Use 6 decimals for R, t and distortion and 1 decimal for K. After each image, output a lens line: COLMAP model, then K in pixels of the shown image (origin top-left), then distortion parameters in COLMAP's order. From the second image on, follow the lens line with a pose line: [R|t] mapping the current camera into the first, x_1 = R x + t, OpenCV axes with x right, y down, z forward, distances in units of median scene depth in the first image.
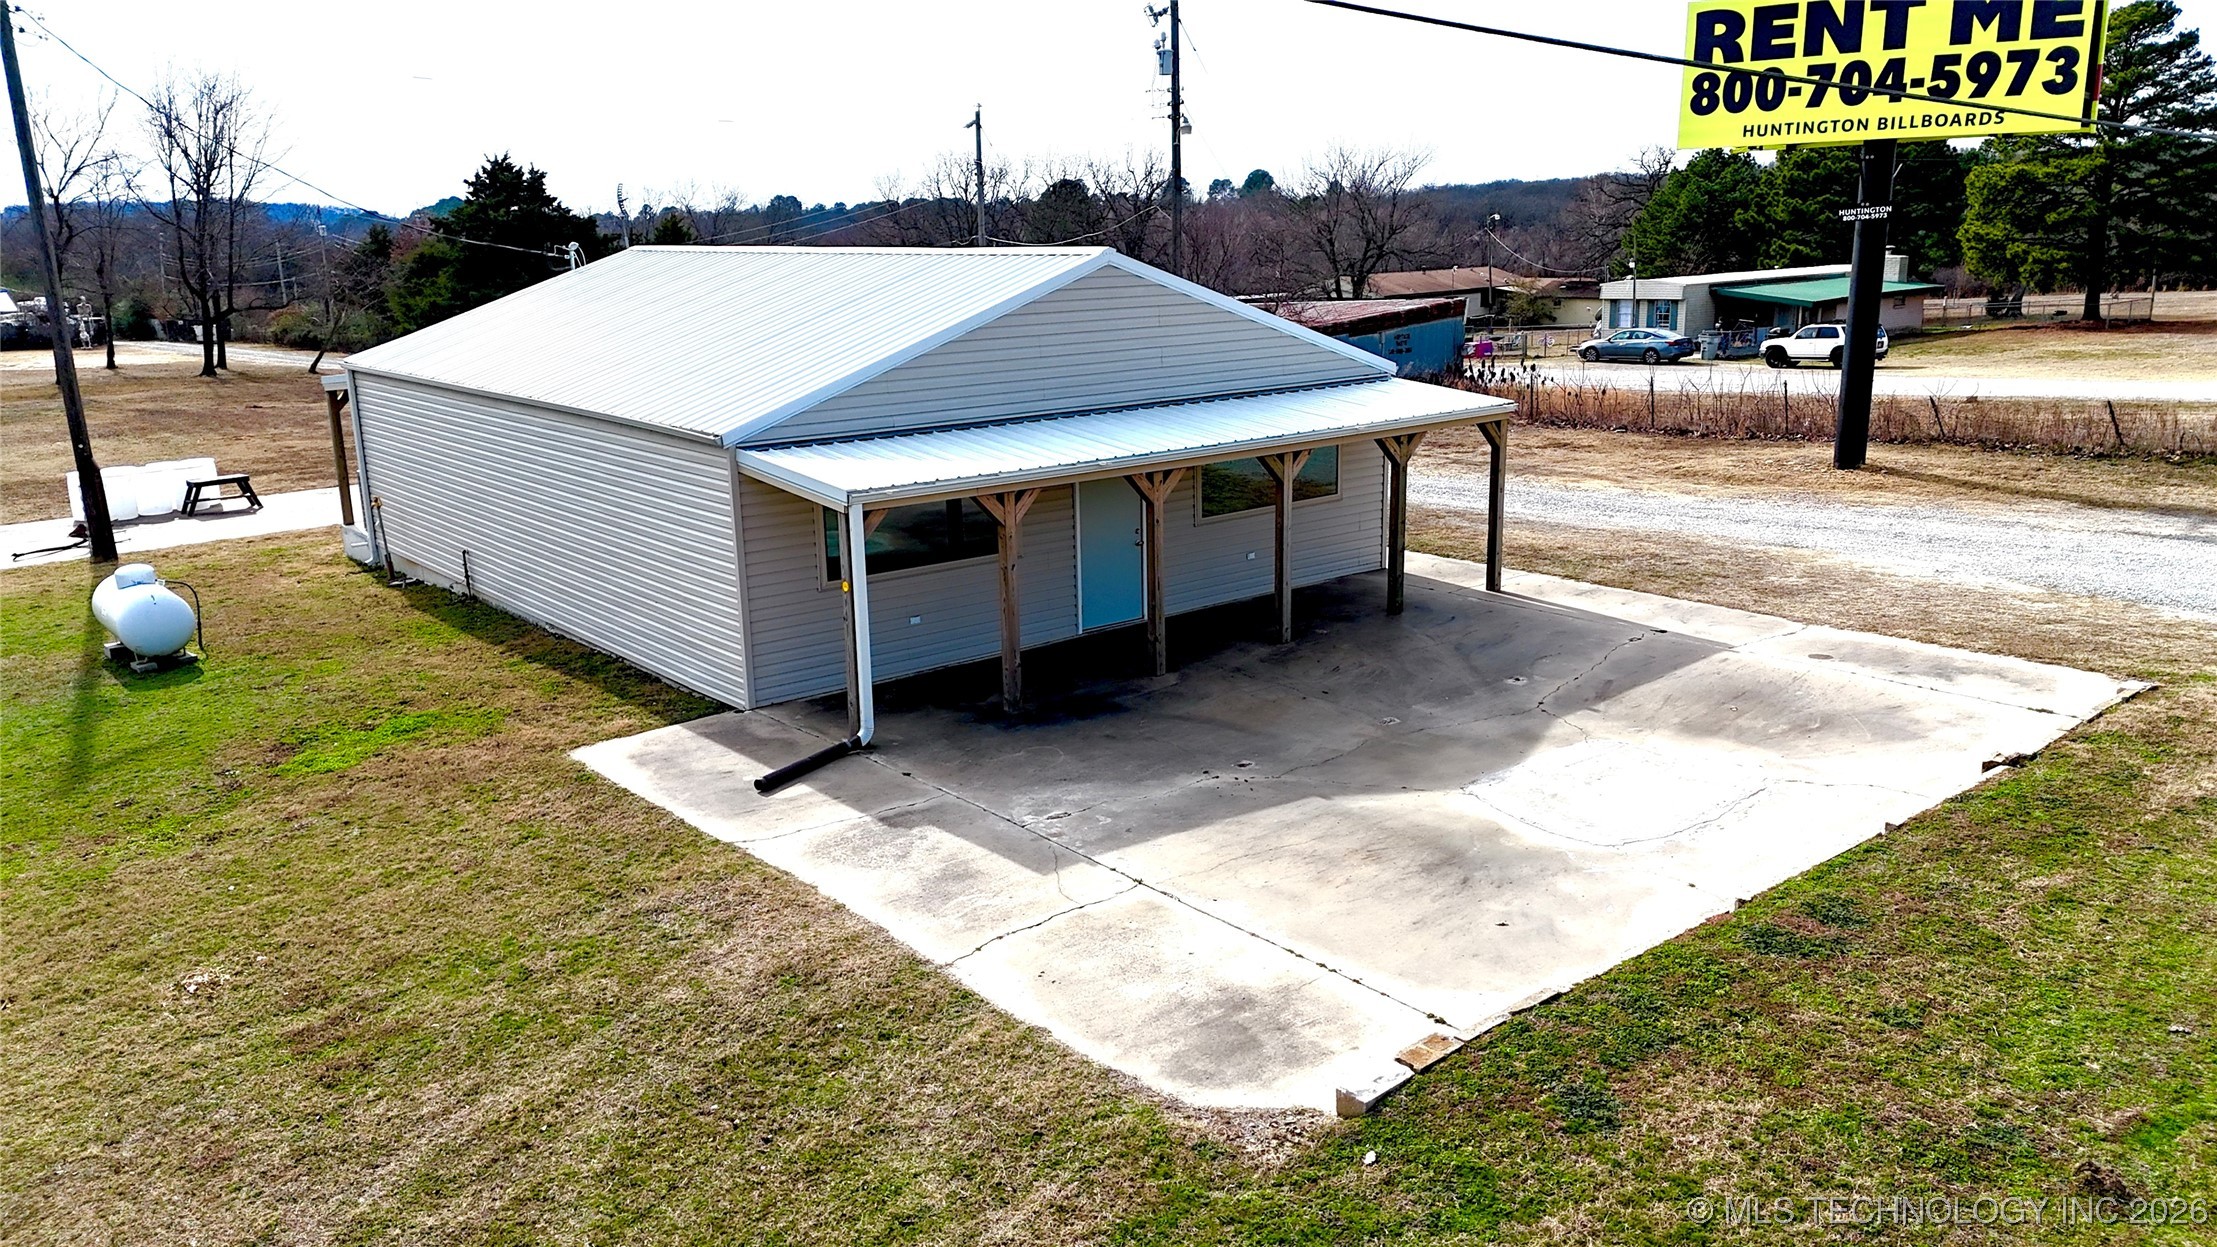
lens RADIAL K [[1639.6, 0, 1110.8], [0, 1639.6, 632.4], [0, 0, 1]] dist [0.022629, -0.019683]
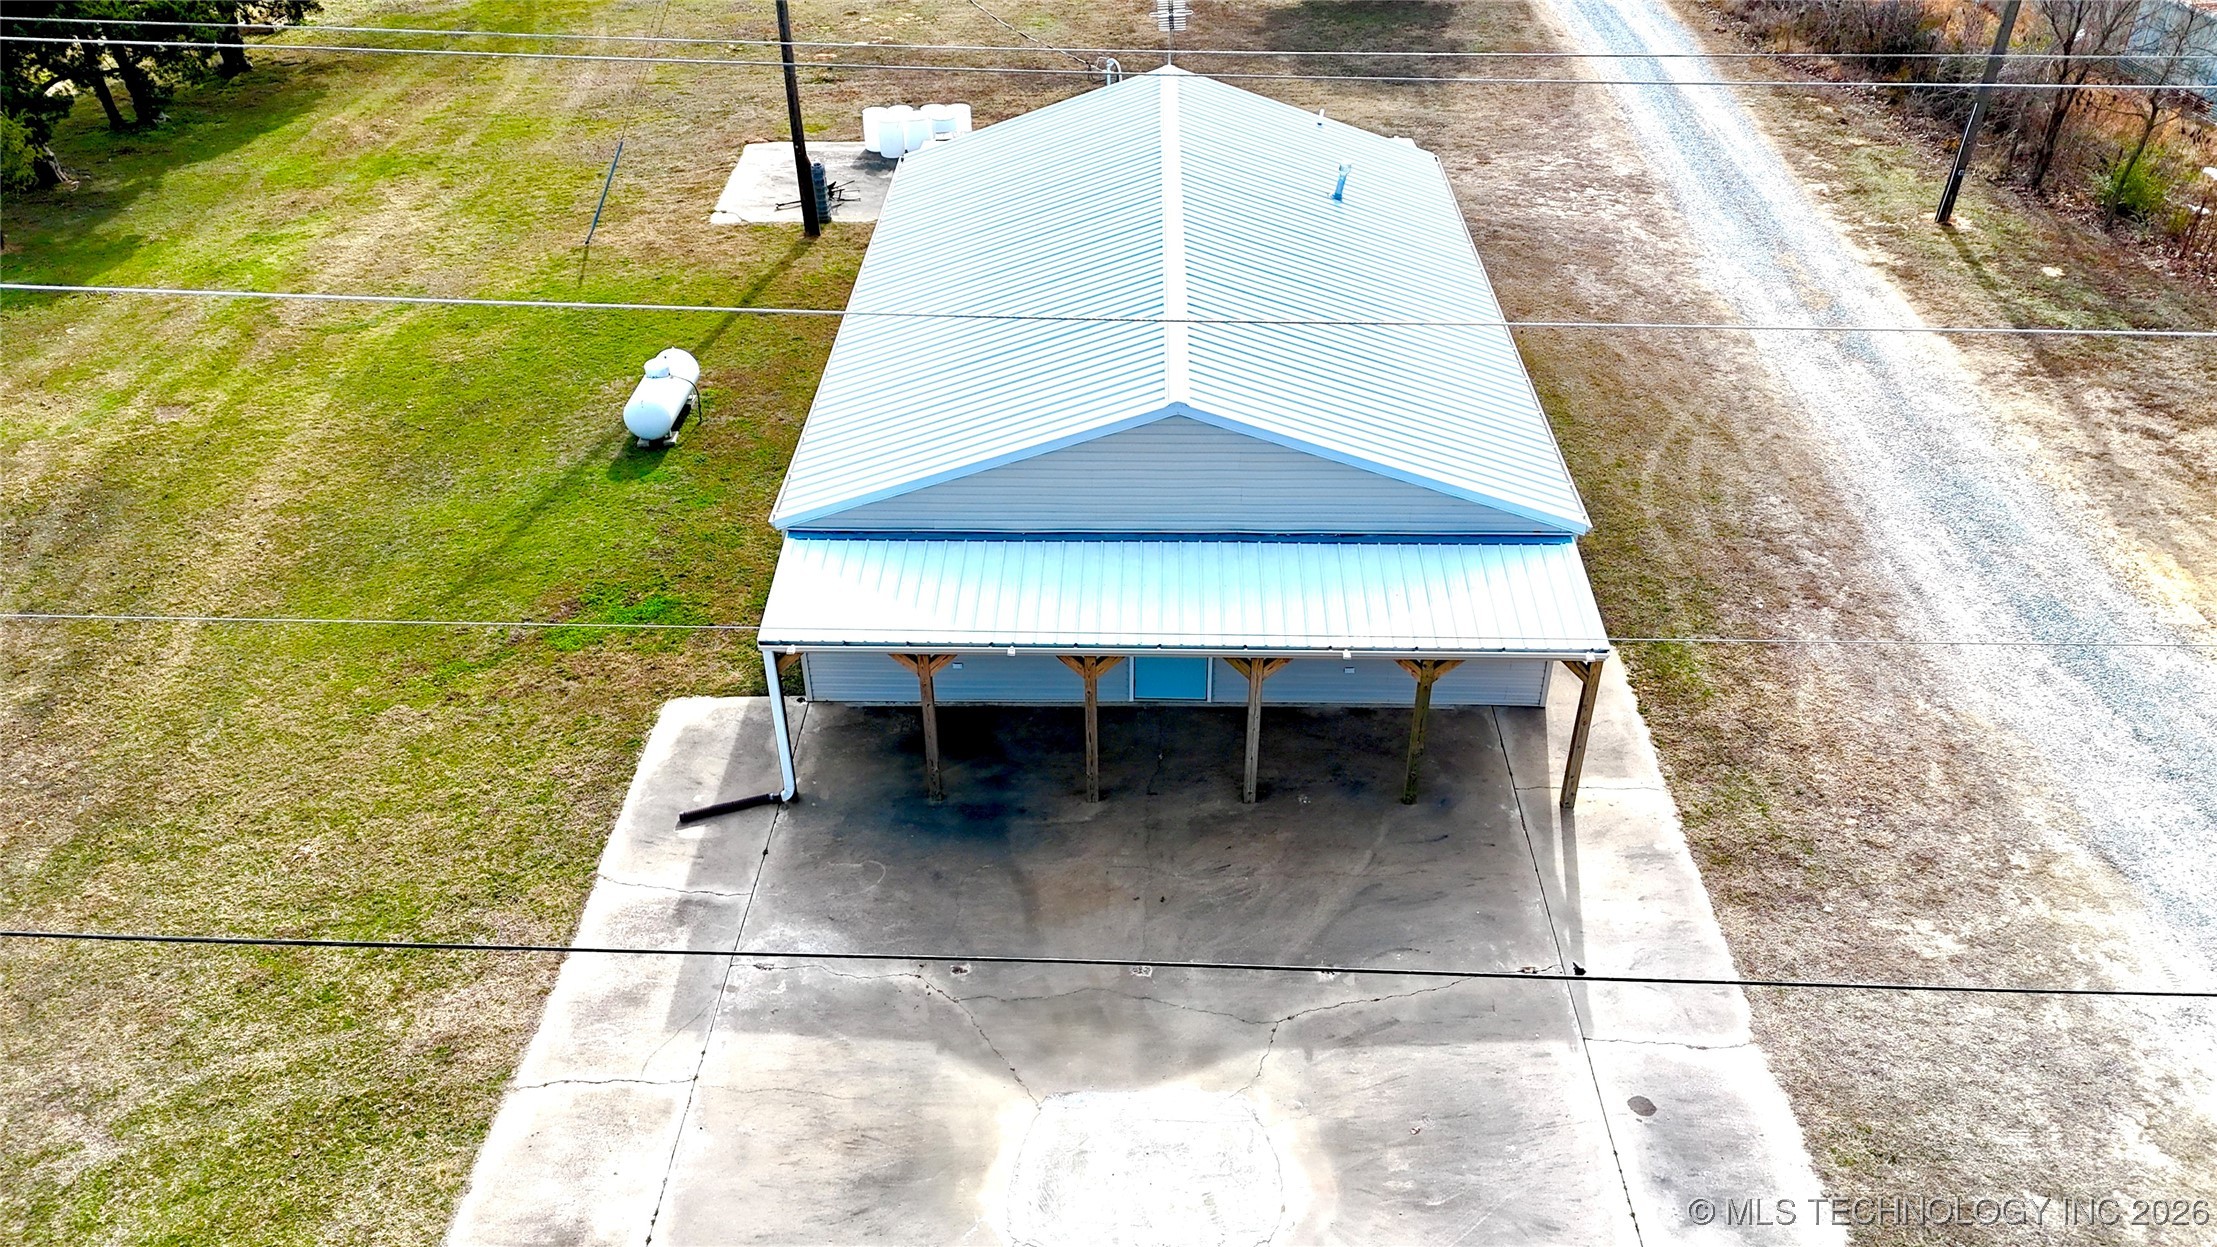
lens RADIAL K [[1639.6, 0, 1113.4], [0, 1639.6, 605.8], [0, 0, 1]] dist [0.022629, -0.019683]
pose [[0.760709, 0.386046, -0.521815, 0.638555], [-0.169464, 0.894151, 0.414458, -0.624626], [0.626581, -0.226853, 0.745610, 0.210950]]
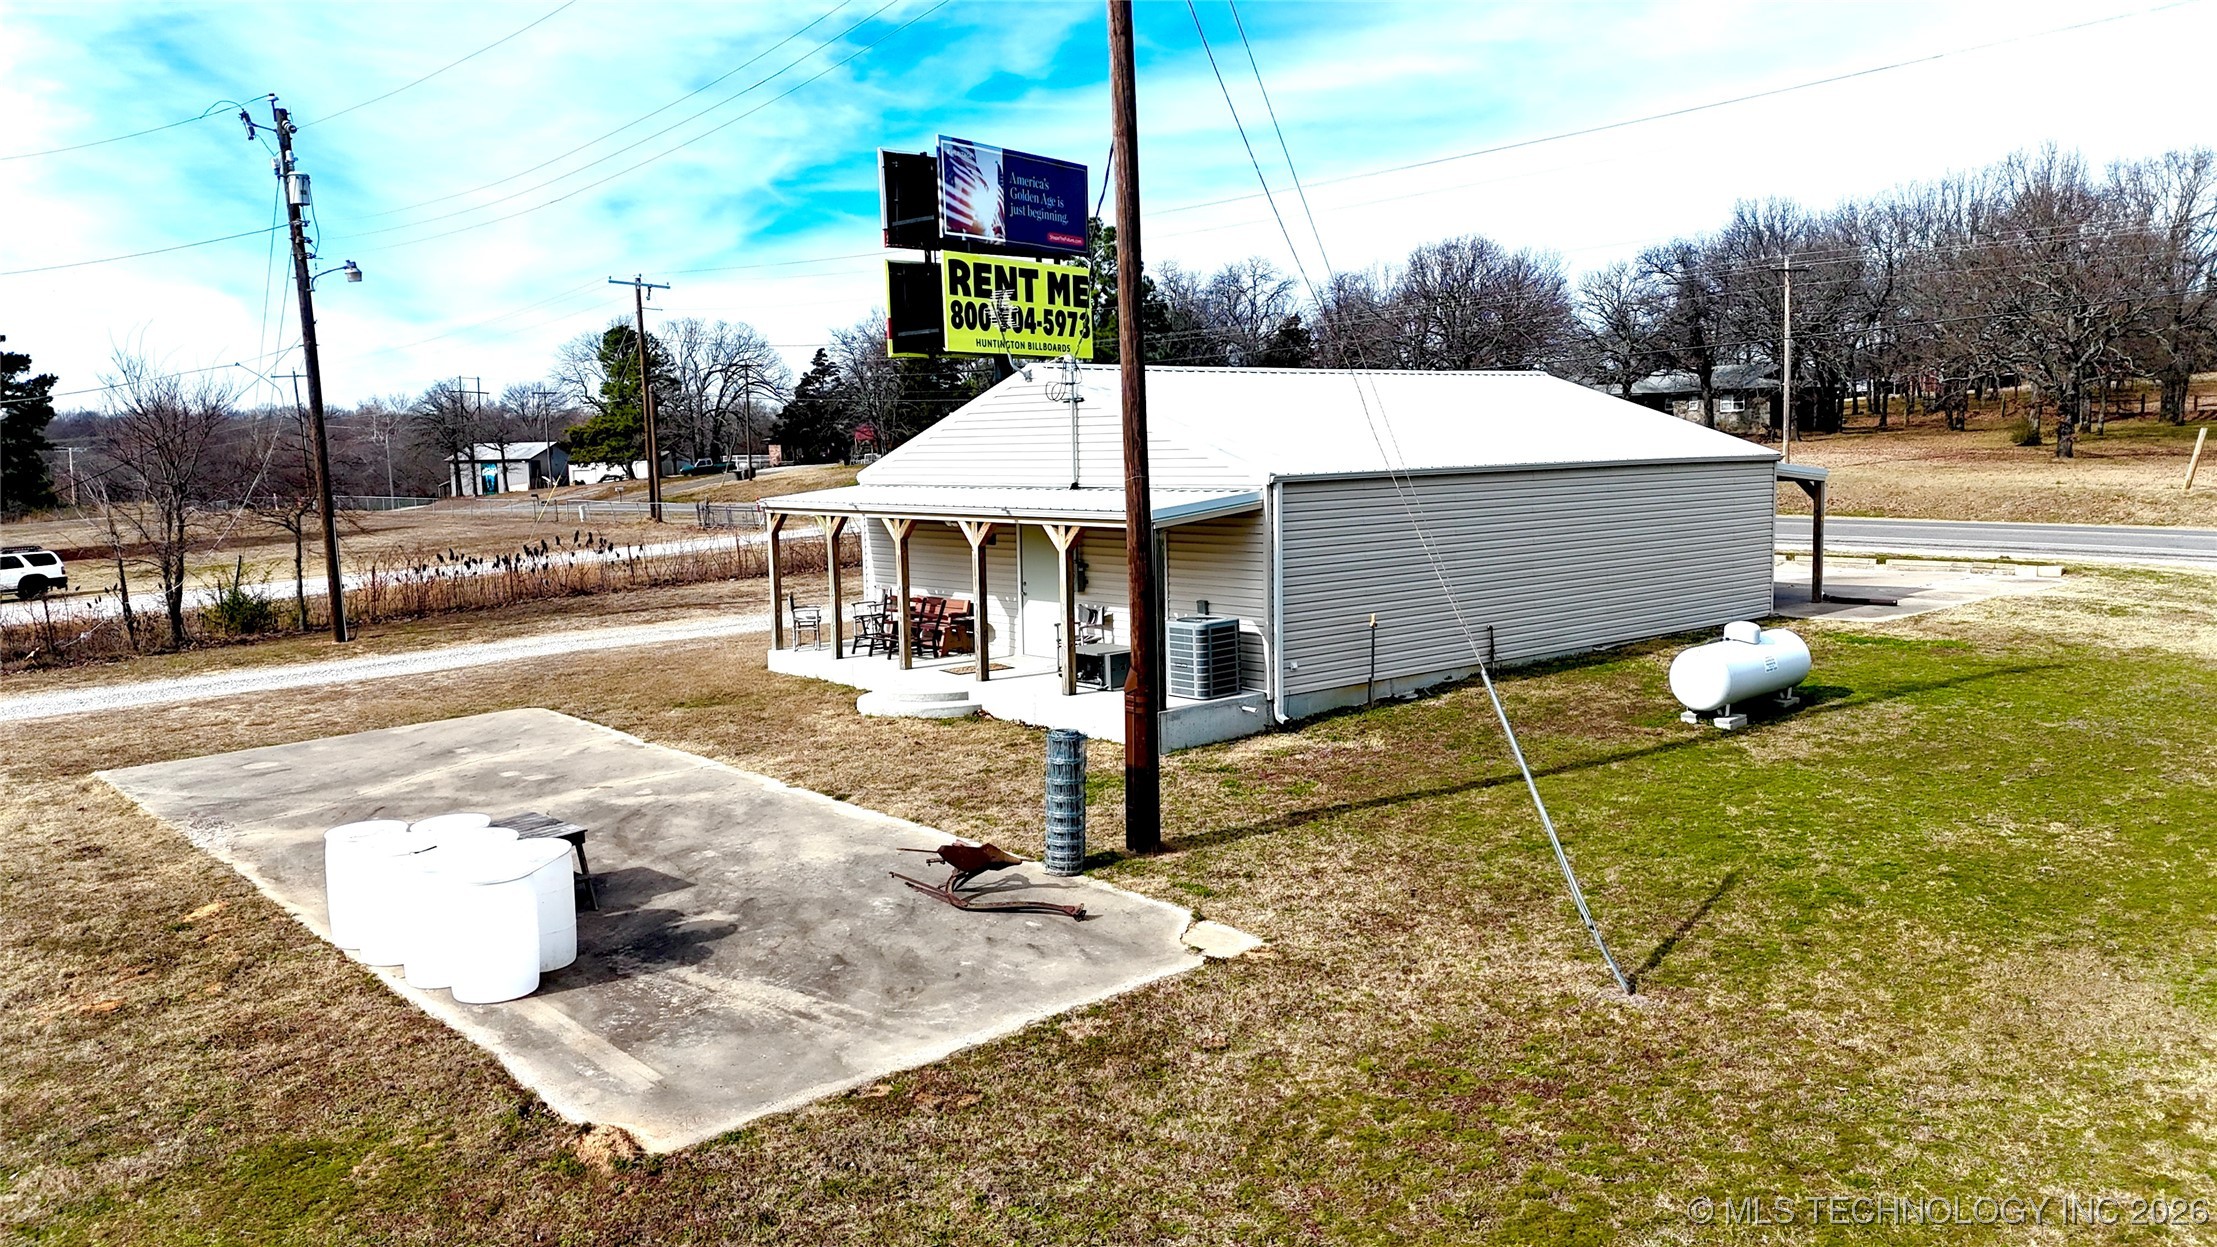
lens RADIAL K [[1639.6, 0, 1106.3], [0, 1639.6, 620.2], [0, 0, 1]] dist [0.022629, -0.019683]
pose [[-0.022184, -0.080870, 0.996478, -2.101784], [0.260947, 0.961704, 0.083857, -0.295628], [-0.965098, 0.261889, -0.000232, 1.796347]]
